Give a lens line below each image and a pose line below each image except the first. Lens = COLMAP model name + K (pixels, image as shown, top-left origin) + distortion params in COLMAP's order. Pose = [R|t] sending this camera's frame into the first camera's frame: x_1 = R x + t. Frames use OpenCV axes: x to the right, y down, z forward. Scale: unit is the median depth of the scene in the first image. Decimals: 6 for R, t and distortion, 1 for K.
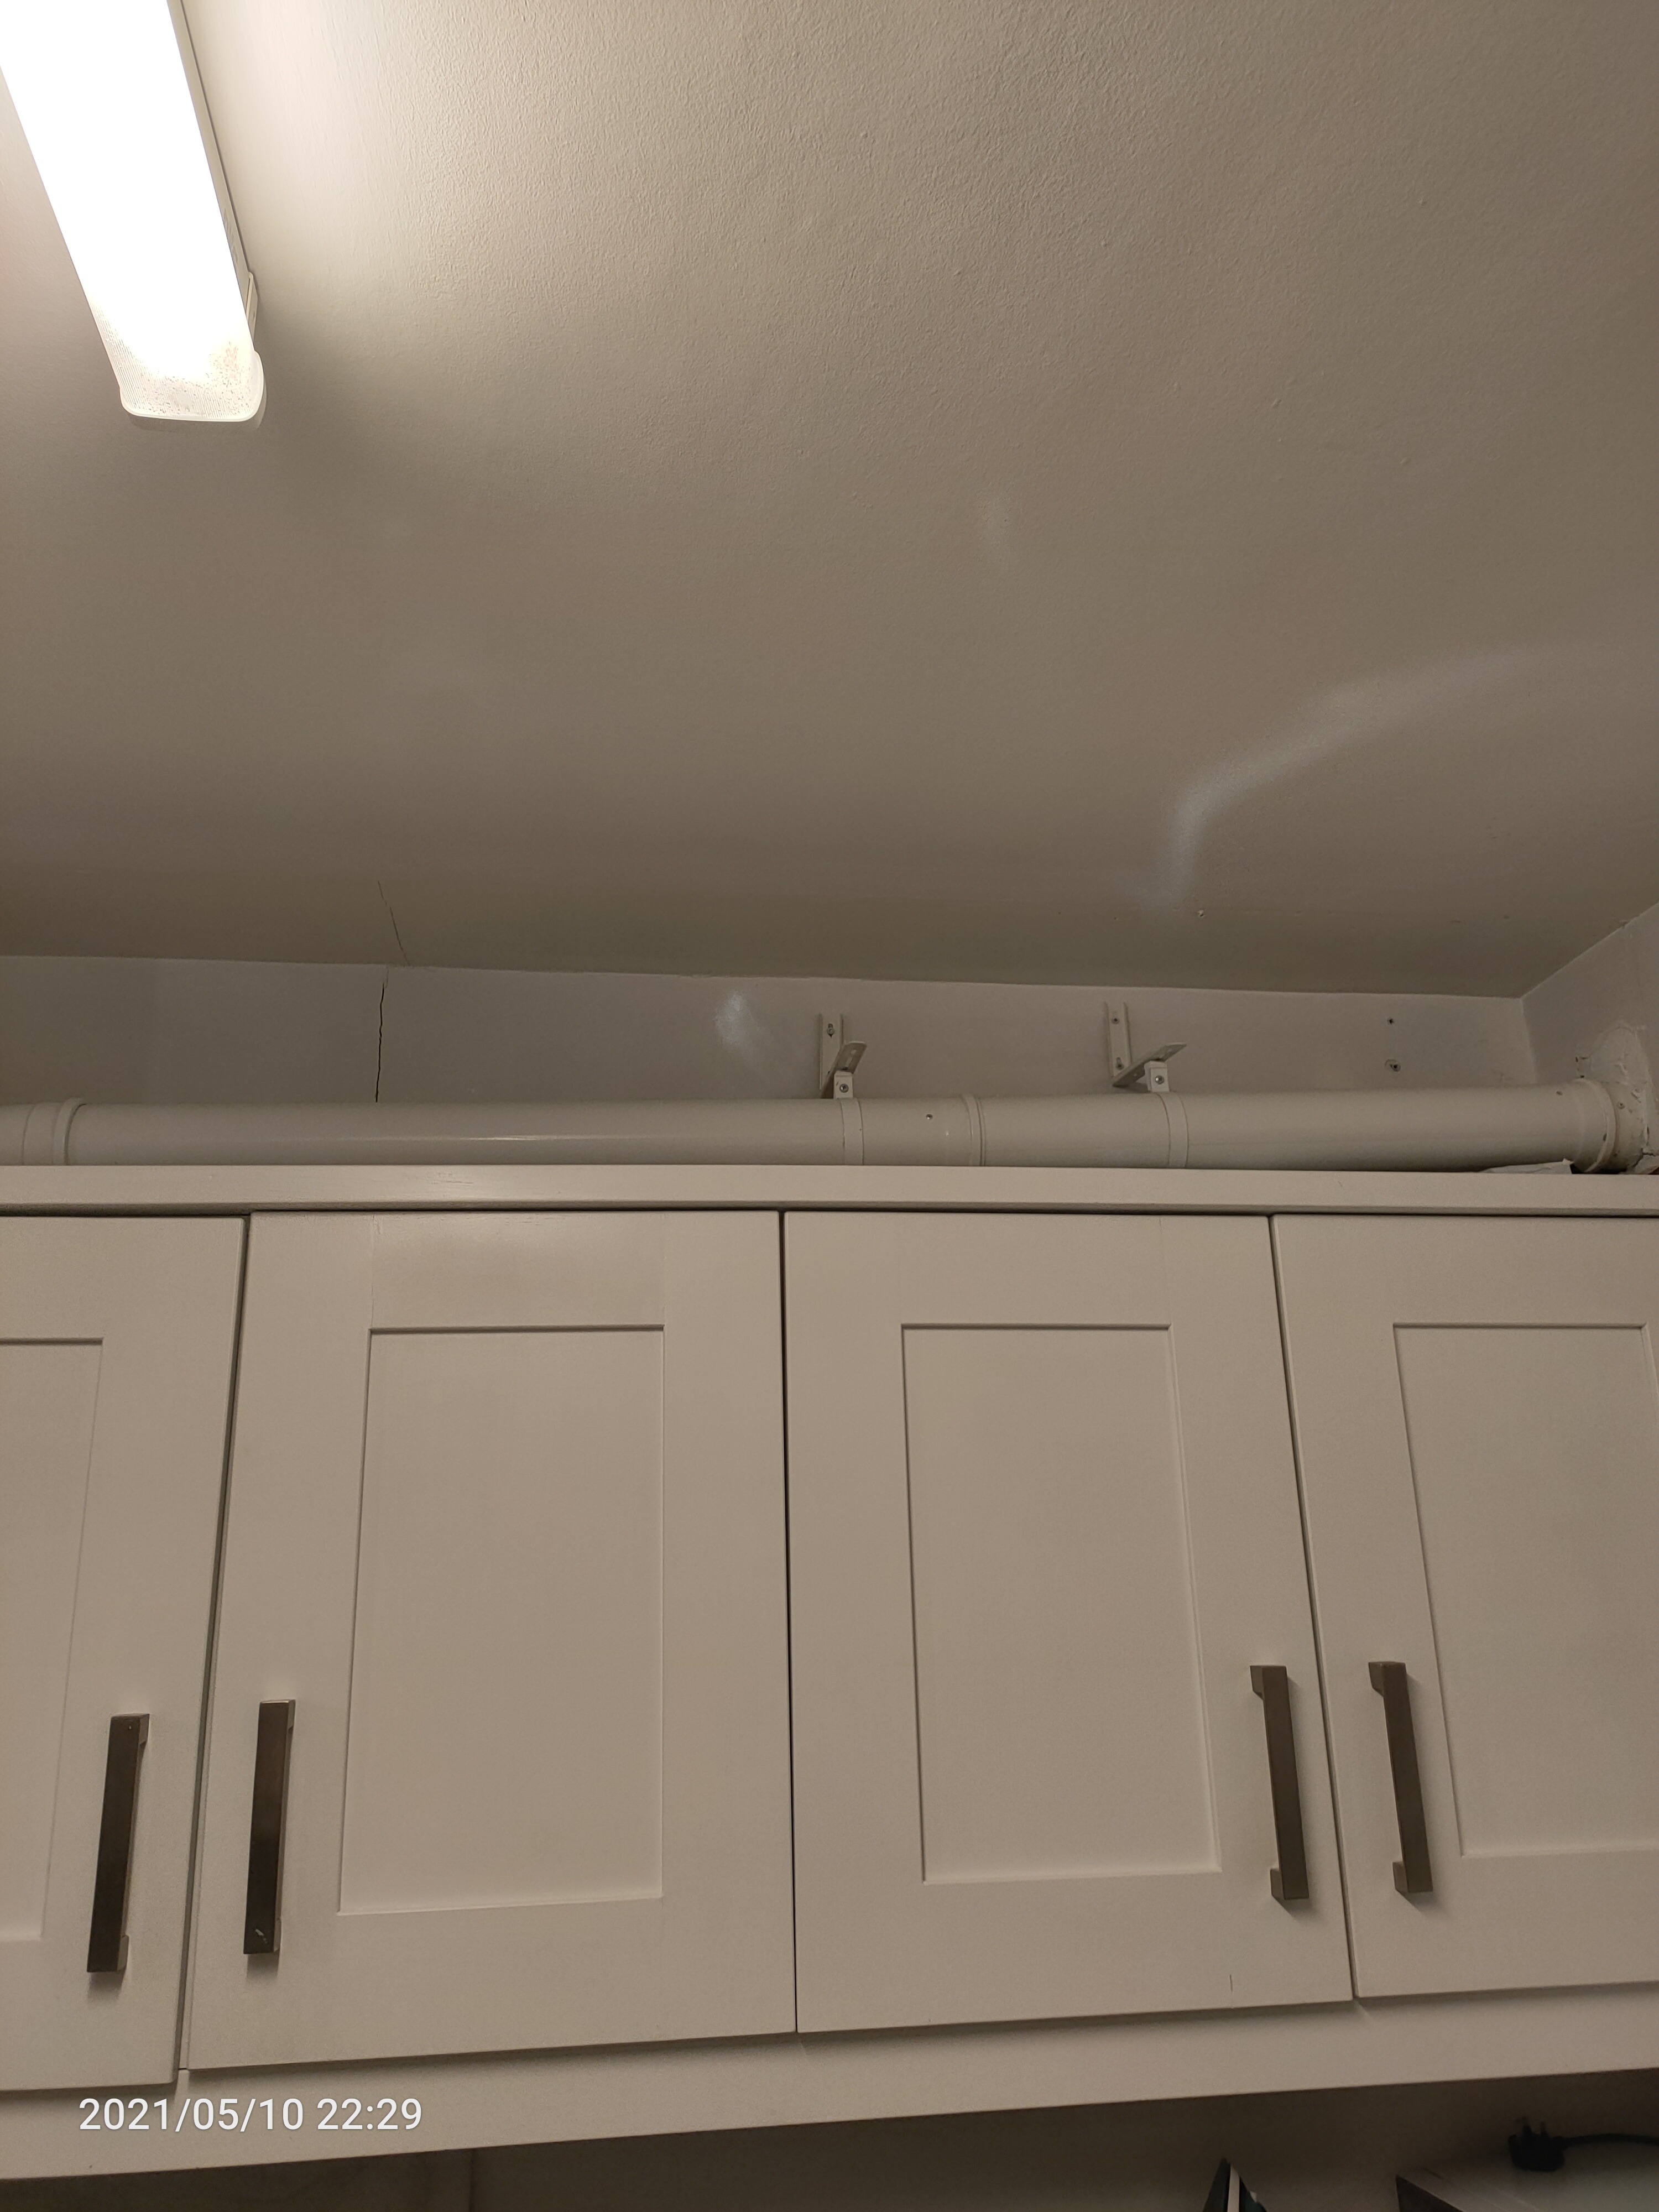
lens RADIAL K [[1722.6, 0, 865.6], [0, 1722.6, 1123.4], [0, 0, 1]] dist [0.079087, -0.153028]
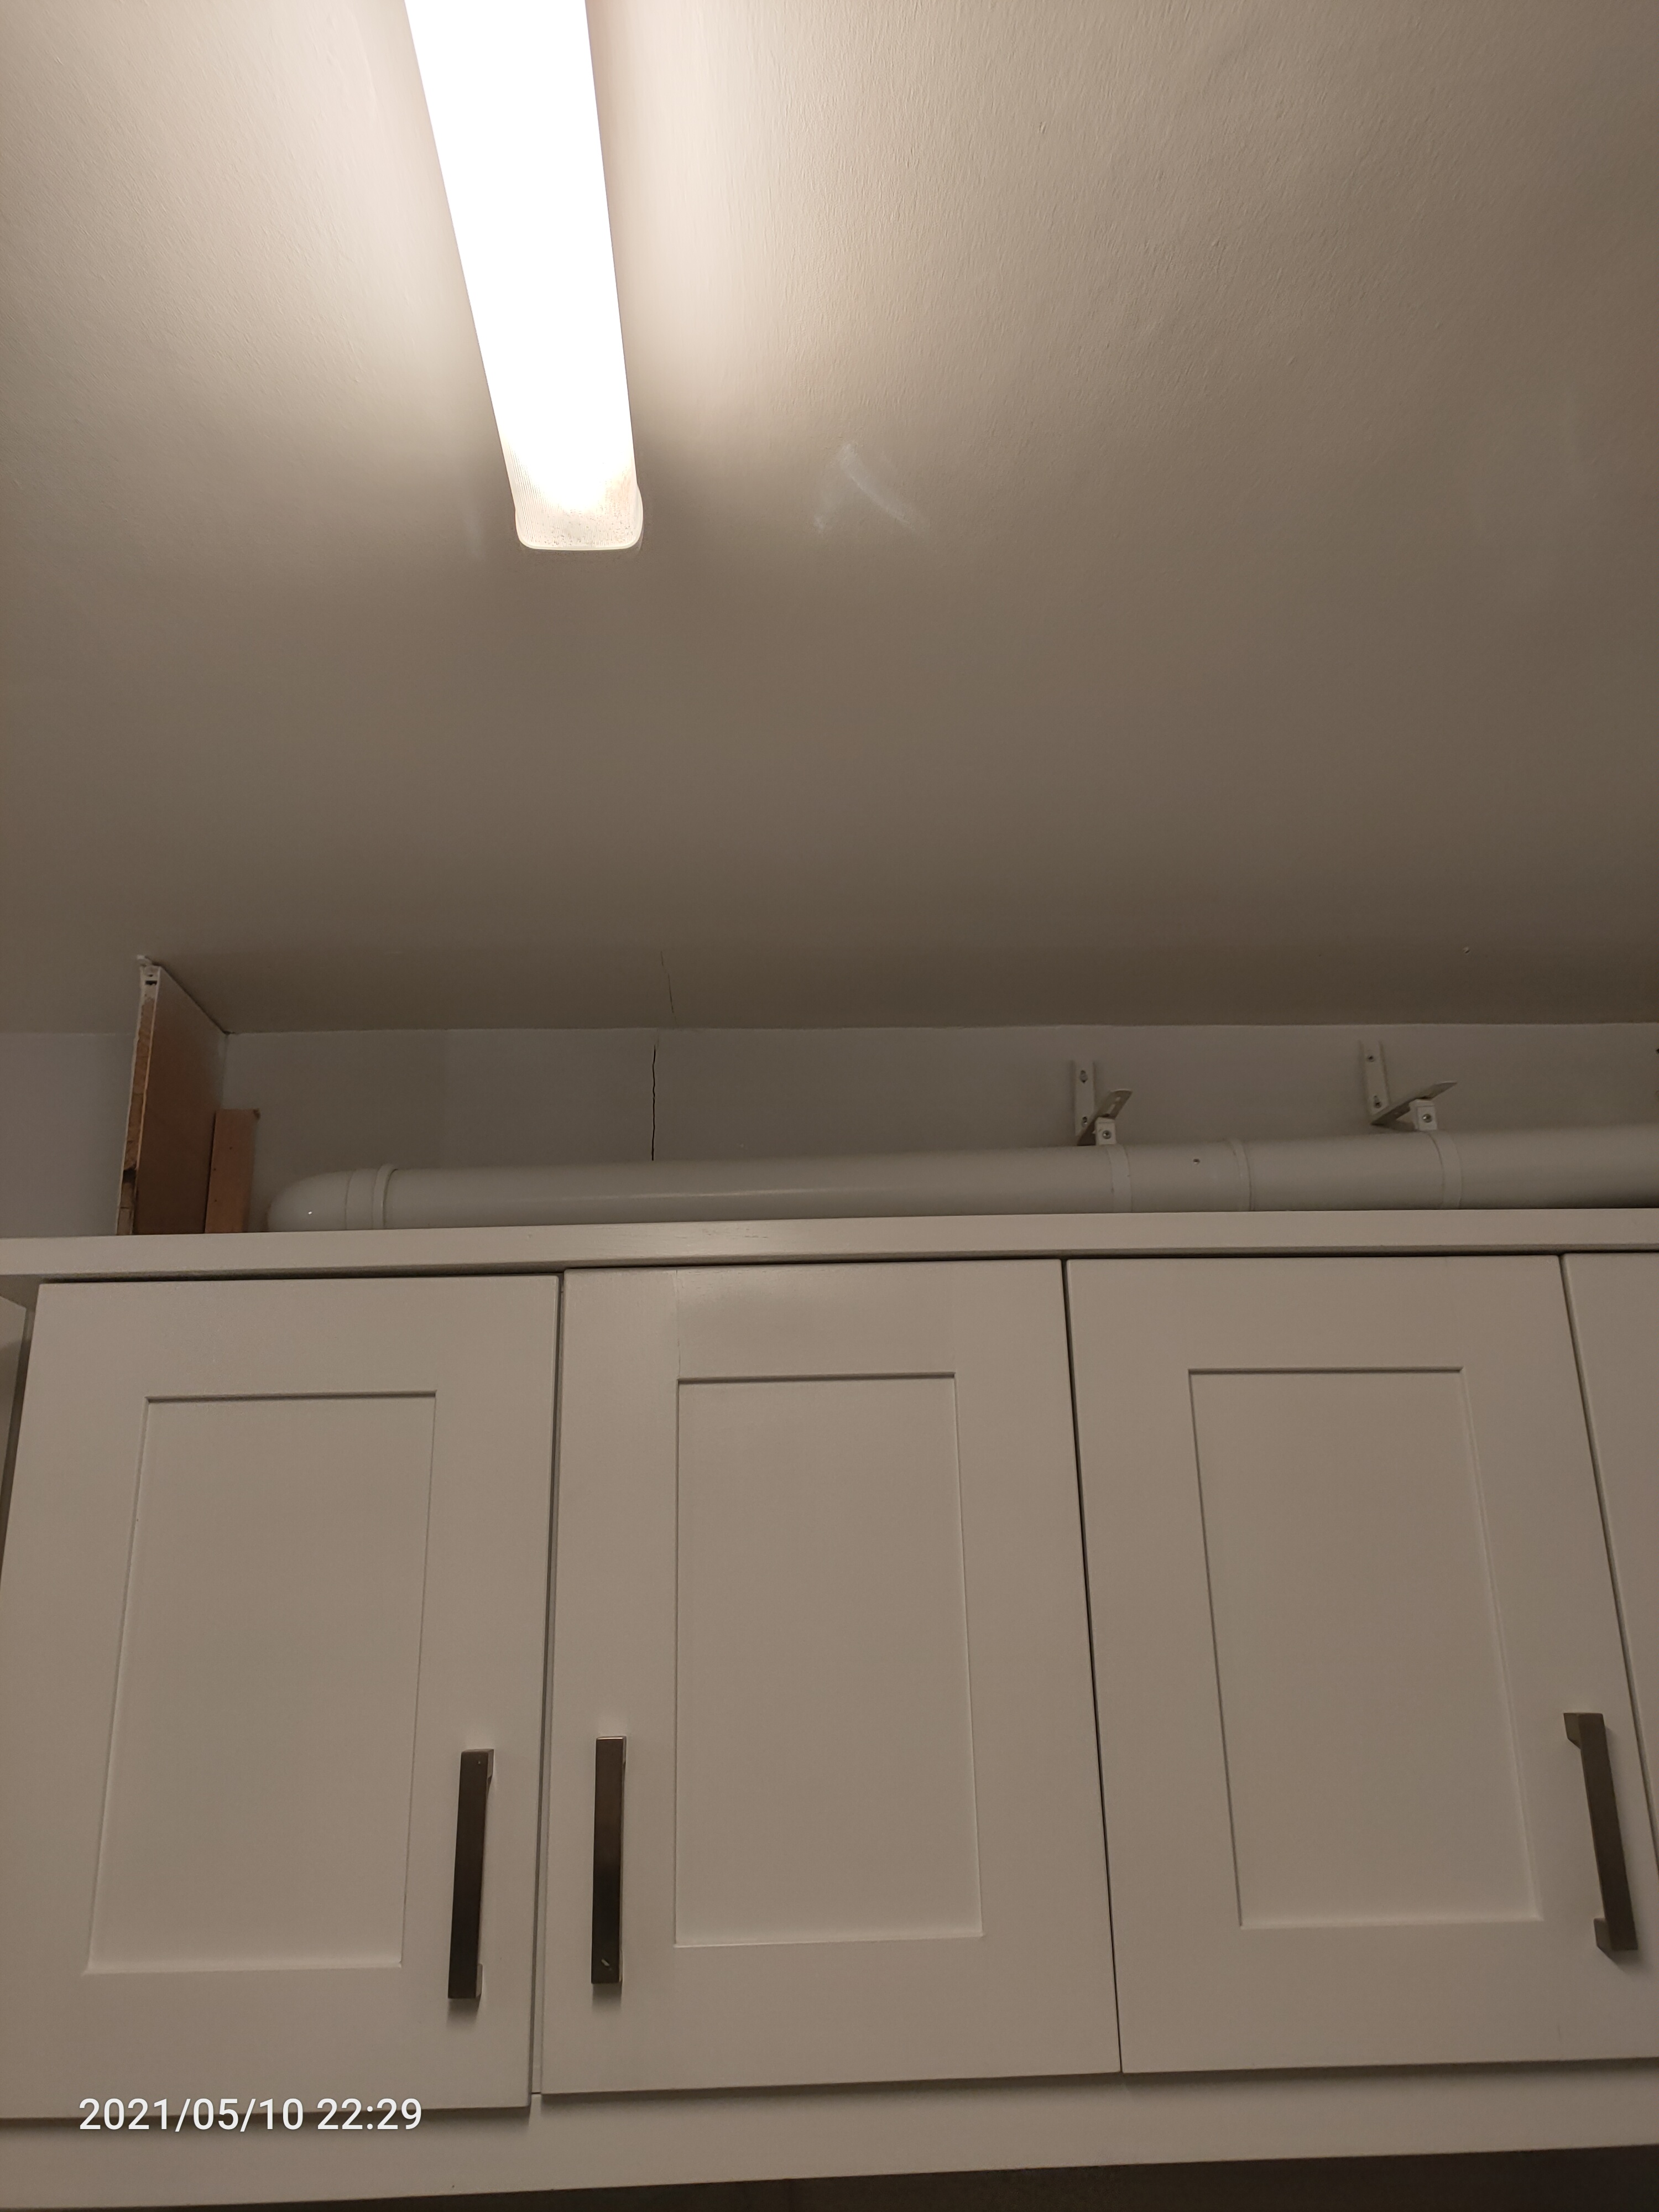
lens RADIAL K [[1722.6, 0, 865.6], [0, 1722.6, 1123.4], [0, 0, 1]] dist [0.079087, -0.153028]
pose [[0.994424, -0.026484, -0.102078, -0.055787], [0.024306, 0.999451, -0.022522, -0.008706], [0.102618, 0.019915, 0.994521, -0.026836]]
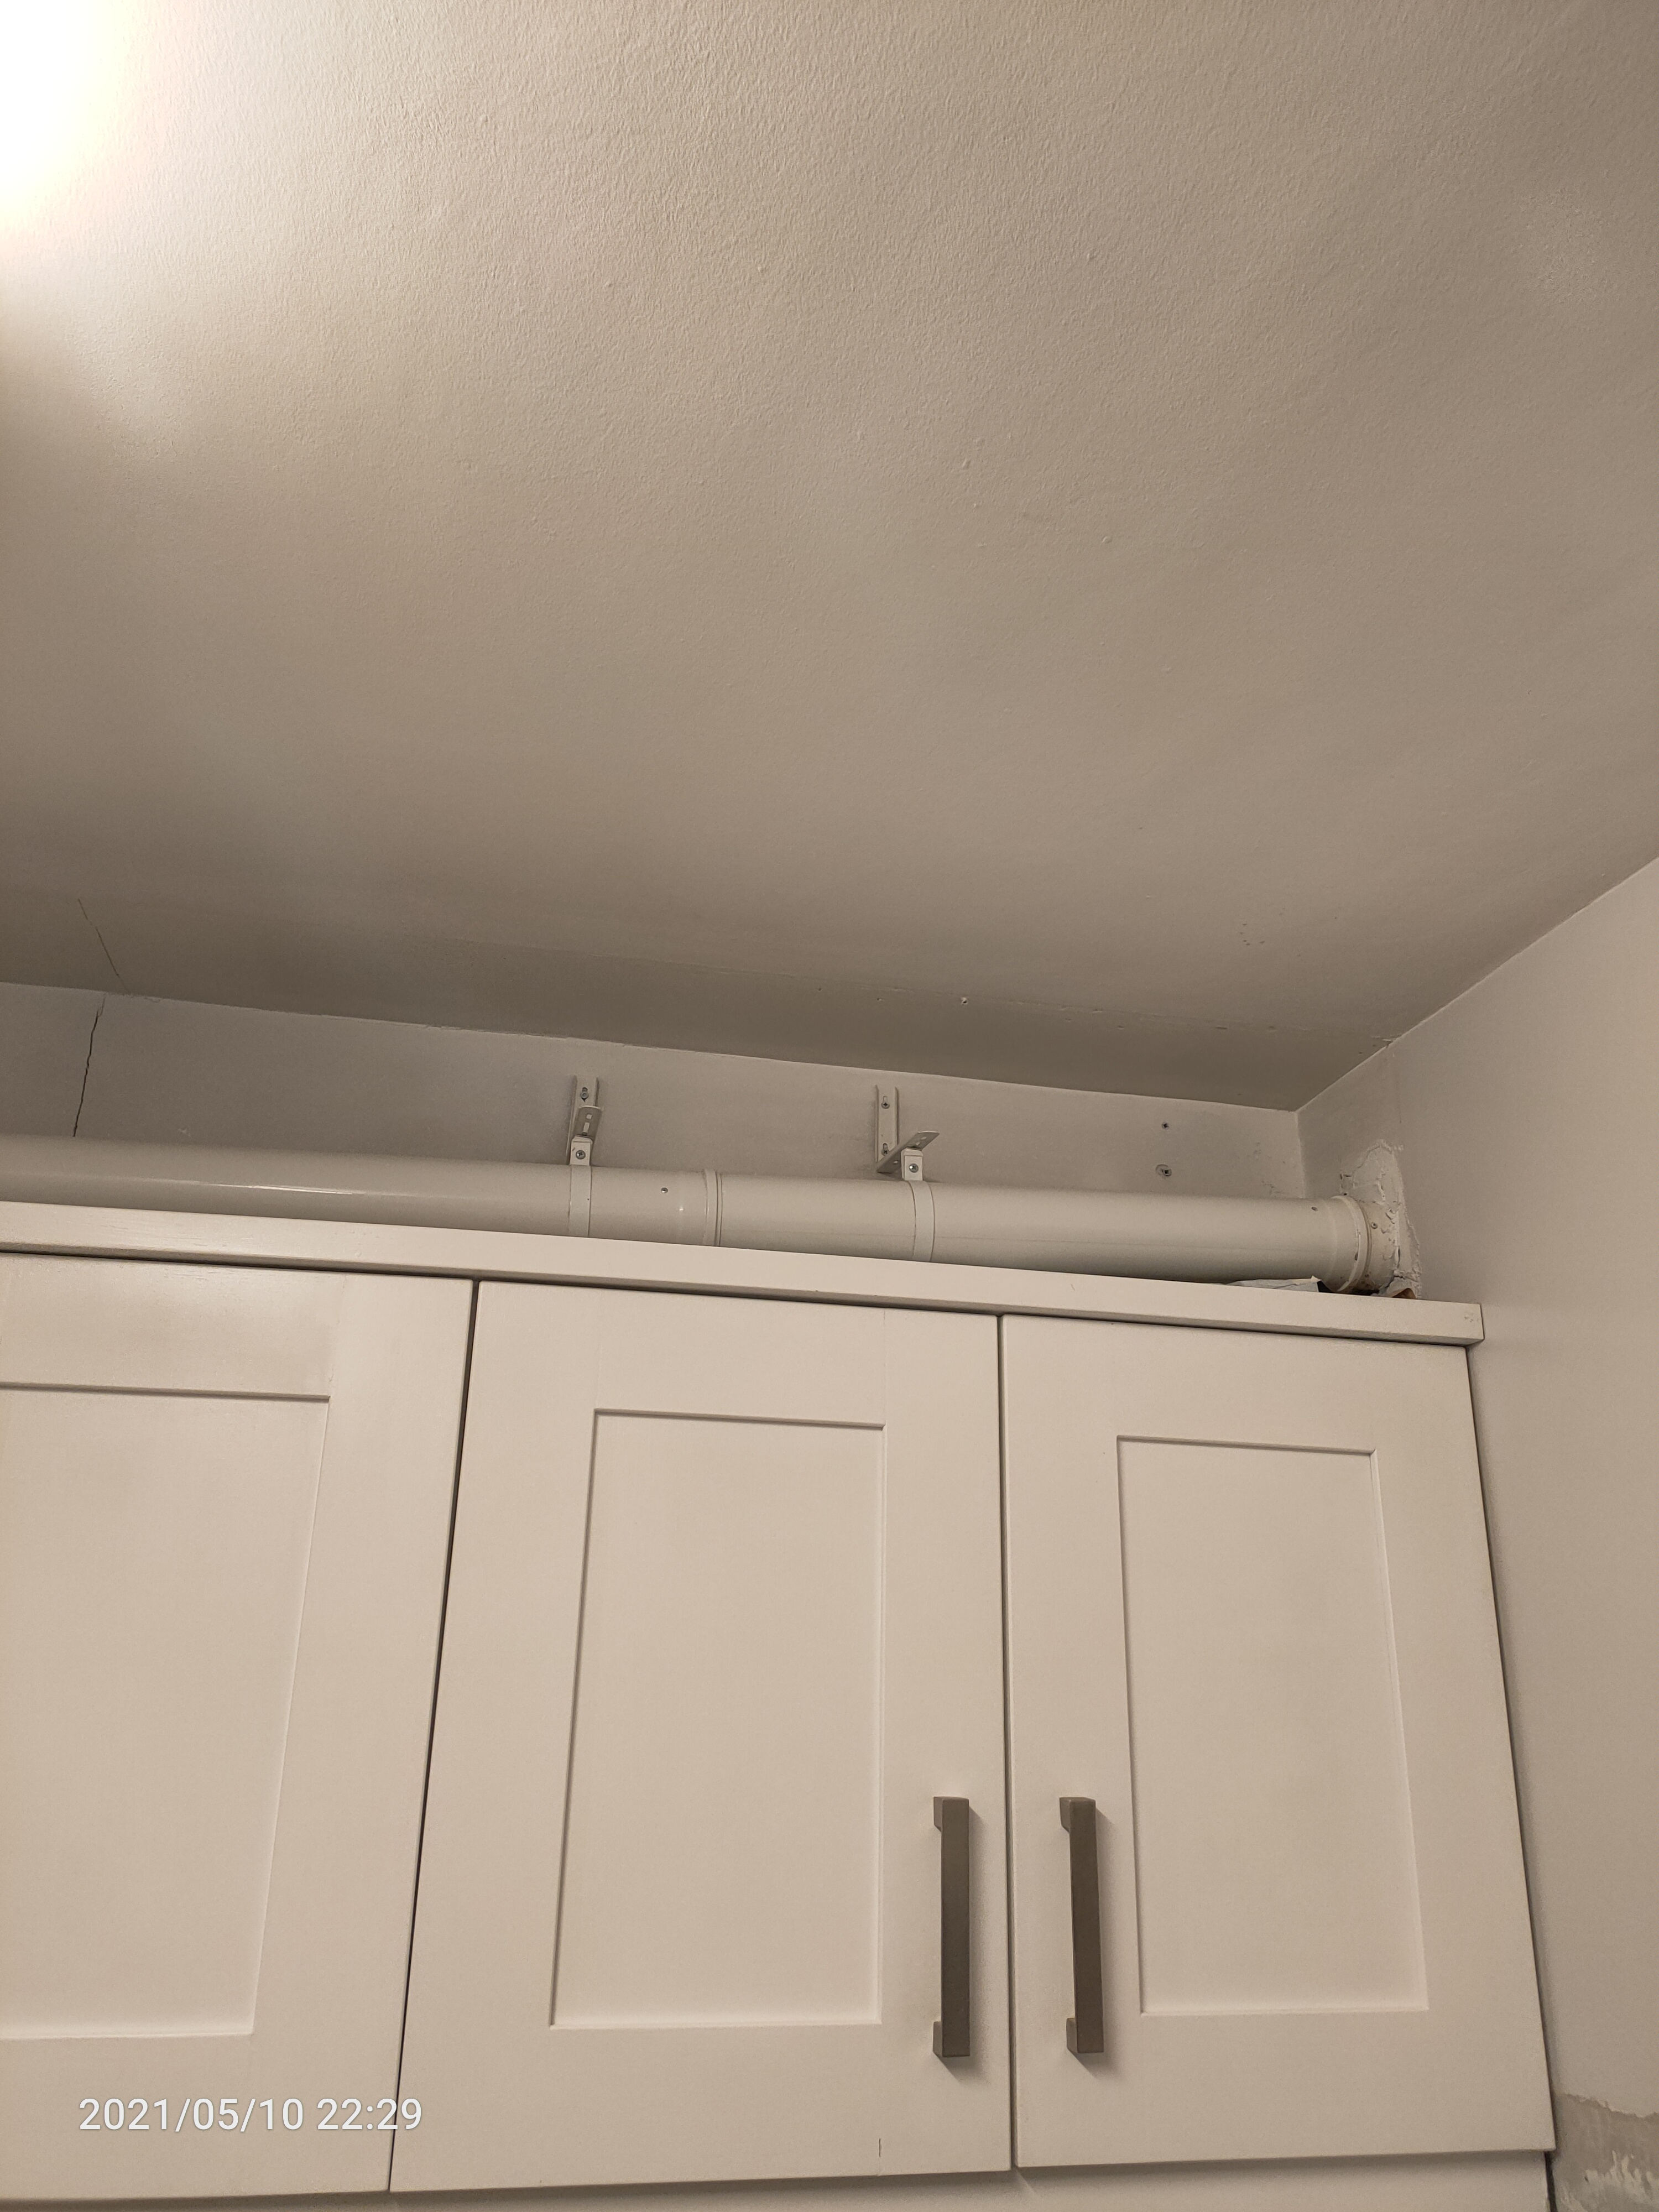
lens RADIAL K [[1742.9, 0, 869.1], [0, 1742.9, 1109.3], [0, 0, 1]] dist [0.075669, -0.130673]
pose [[0.994853, 0.068657, 0.074526, 0.080629], [-0.064409, 0.996238, -0.057983, 0.000208], [-0.078226, 0.052884, 0.995532, 0.035137]]
